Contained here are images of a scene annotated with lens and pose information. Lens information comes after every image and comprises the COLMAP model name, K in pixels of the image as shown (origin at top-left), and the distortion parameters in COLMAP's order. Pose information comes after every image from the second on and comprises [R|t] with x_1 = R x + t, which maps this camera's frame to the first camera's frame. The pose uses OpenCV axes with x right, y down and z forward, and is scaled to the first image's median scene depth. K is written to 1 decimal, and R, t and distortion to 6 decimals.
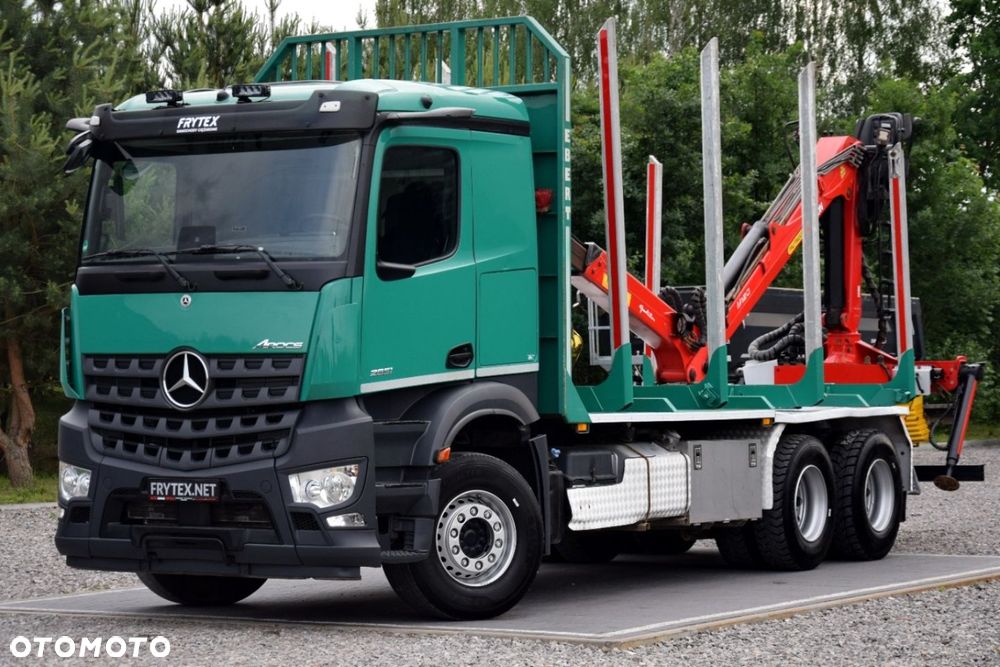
lens RADIAL K [[2530.7, 0, 500.5], [0, 2530.7, 363.0], [0, 0, 1]] dist [-0.008935, 0.339813]
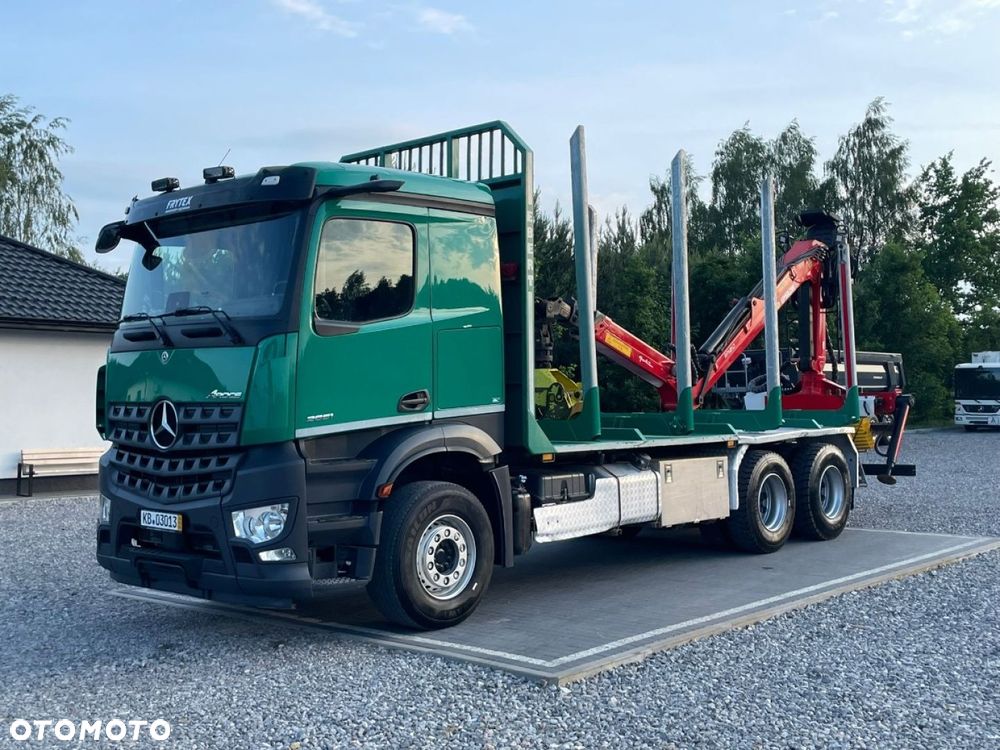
lens RADIAL K [[1092.4, 0, 521.1], [0, 1092.4, 376.0], [0, 0, 1]] dist [0.081258, 0.006638]
pose [[0.984750, -0.013166, -0.173478, 0.119756], [0.011241, 0.999864, -0.012073, -0.007789], [0.173613, 0.009939, 0.984764, 0.517204]]
